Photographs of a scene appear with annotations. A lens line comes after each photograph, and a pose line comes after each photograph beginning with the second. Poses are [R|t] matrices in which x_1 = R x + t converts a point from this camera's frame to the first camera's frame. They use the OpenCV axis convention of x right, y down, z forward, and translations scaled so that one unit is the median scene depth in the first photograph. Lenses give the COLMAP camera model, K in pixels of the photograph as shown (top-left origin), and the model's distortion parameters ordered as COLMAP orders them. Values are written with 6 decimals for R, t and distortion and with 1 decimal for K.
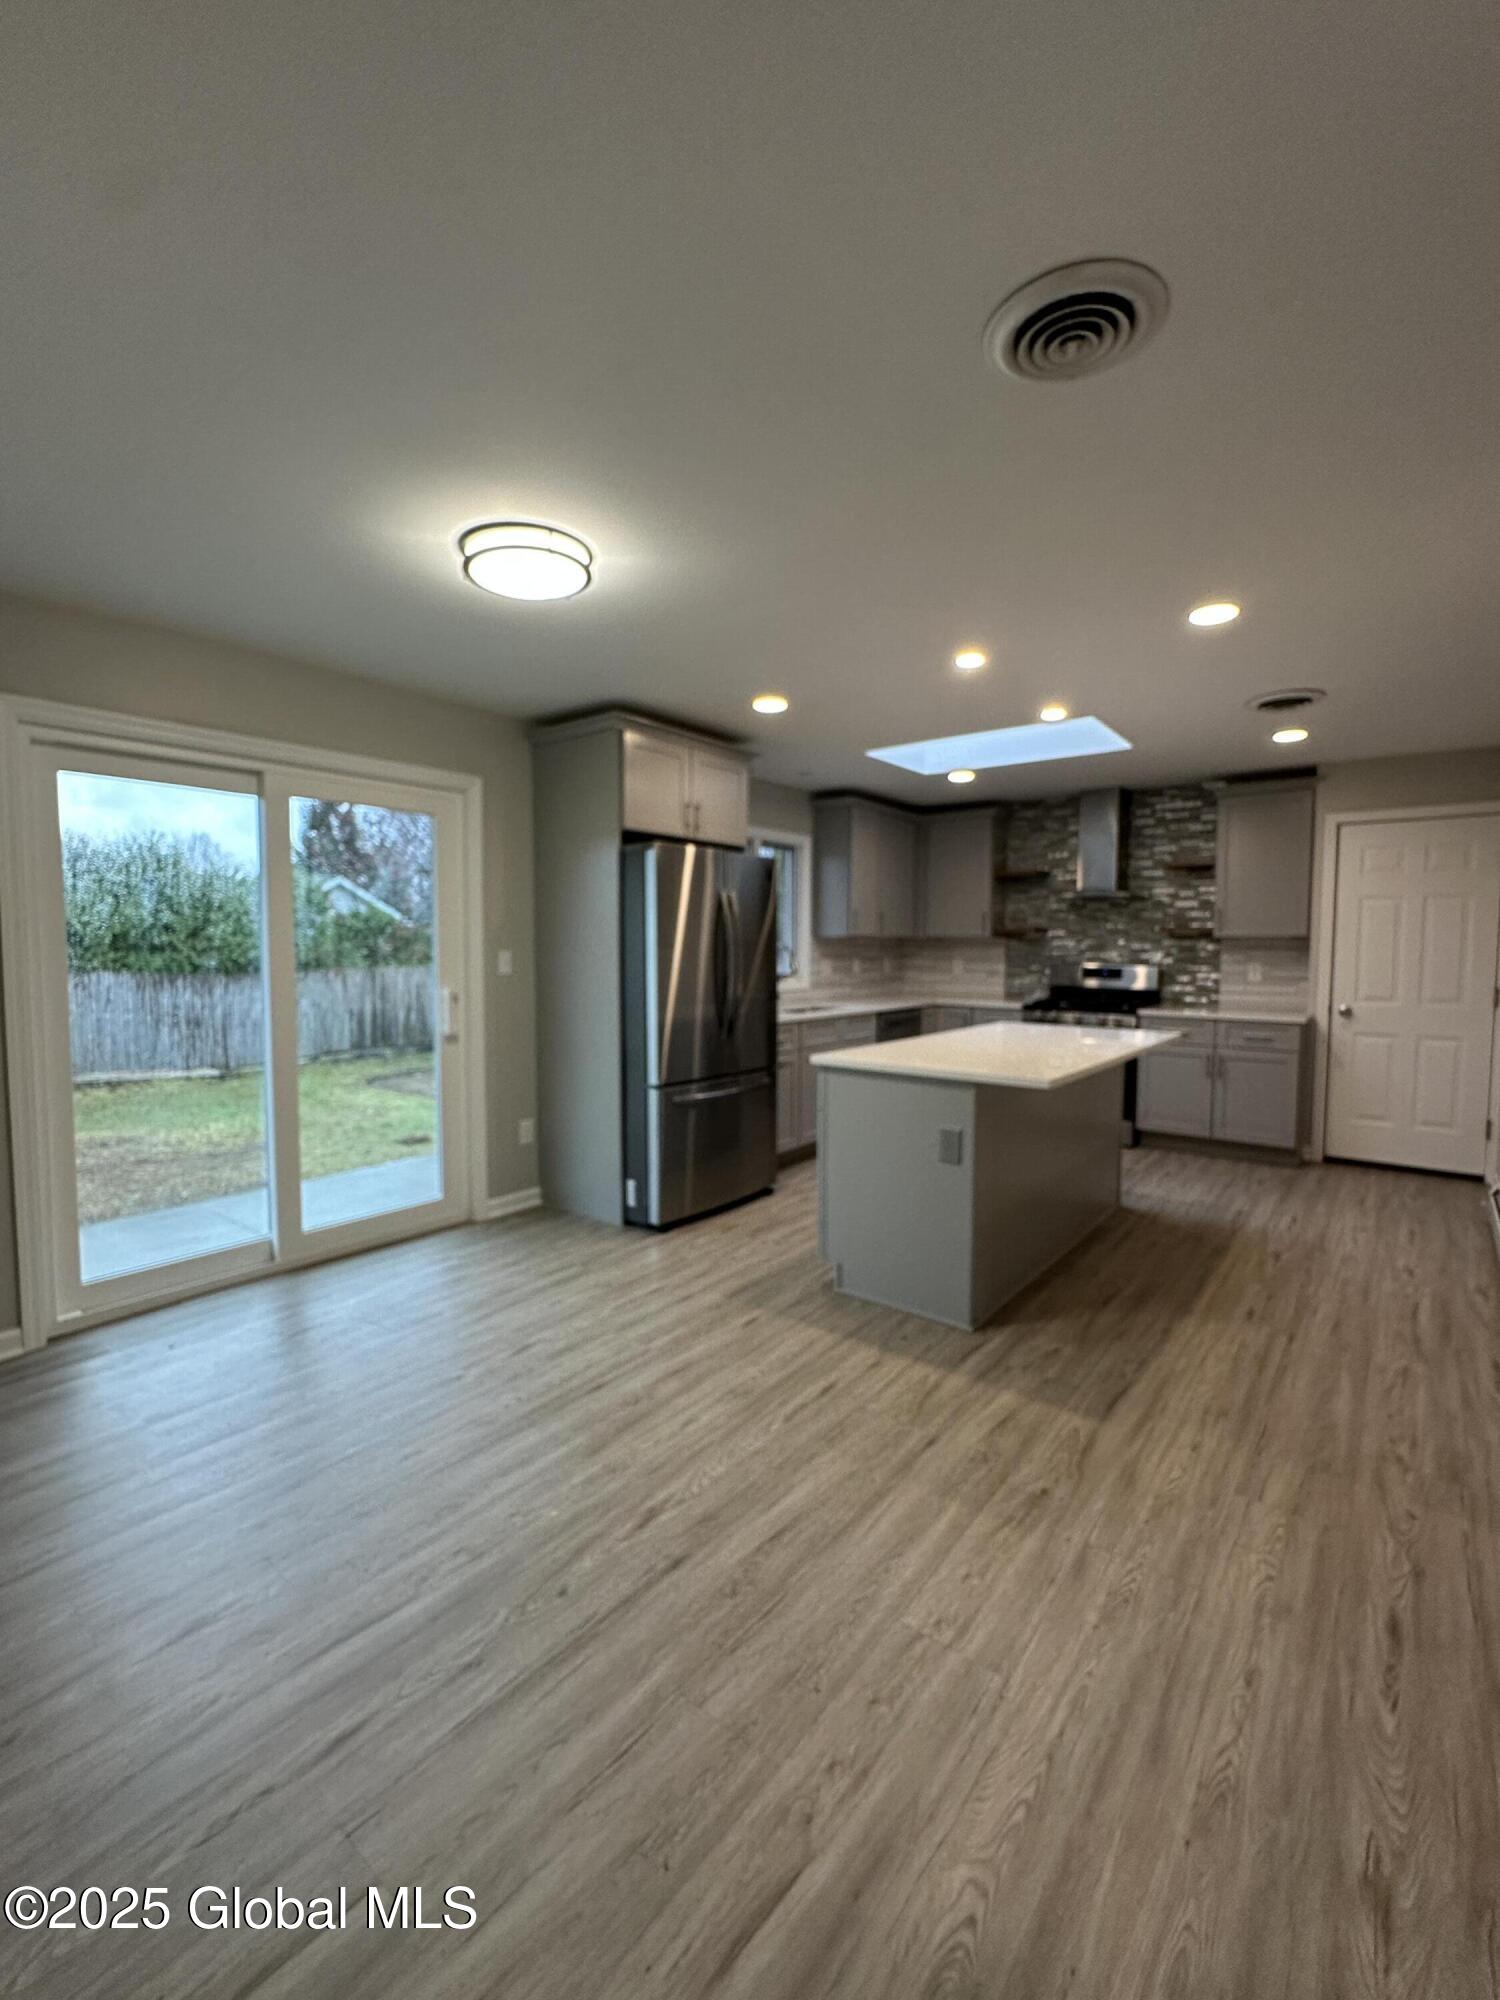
lens RADIAL K [[863.5, 0, 750.0], [0, 863.5, 1000.0], [0, 0, 1]] dist [-0.003876, -0.000088]
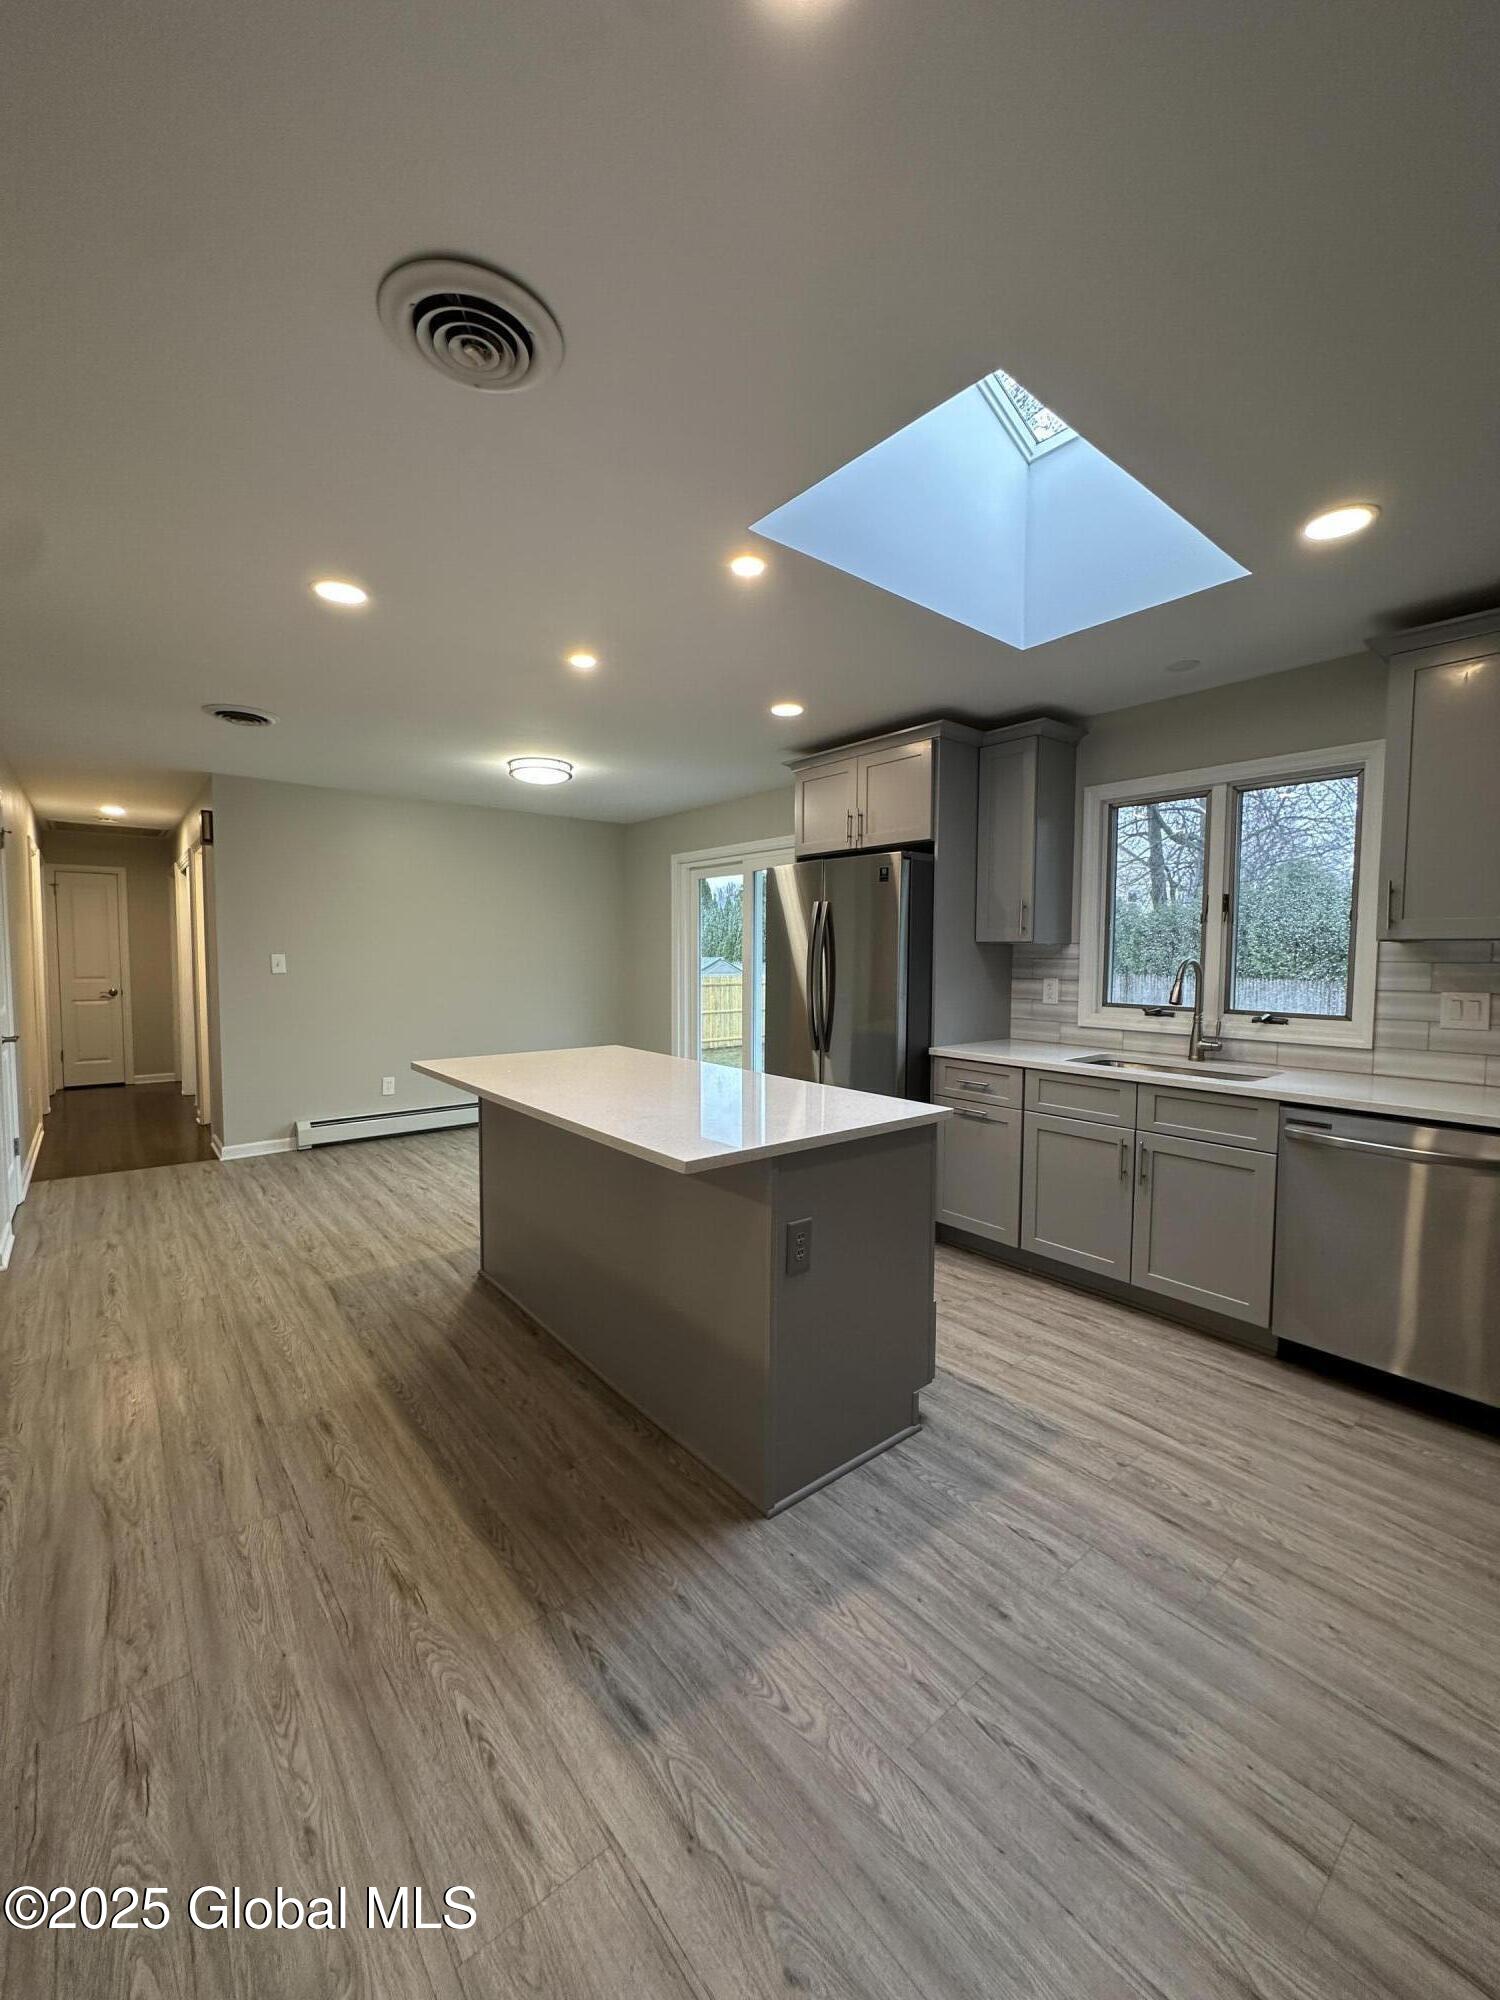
lens RADIAL K [[787.5, 0, 750.0], [0, 787.5, 1000.0], [0, 0, 1]] dist [-0.001543, 0.000302]
pose [[-0.215205, 0.054314, -0.975057, 0.835821], [-0.069453, 0.995073, 0.070758, -0.068437], [0.974096, 0.082949, -0.210373, 1.064979]]
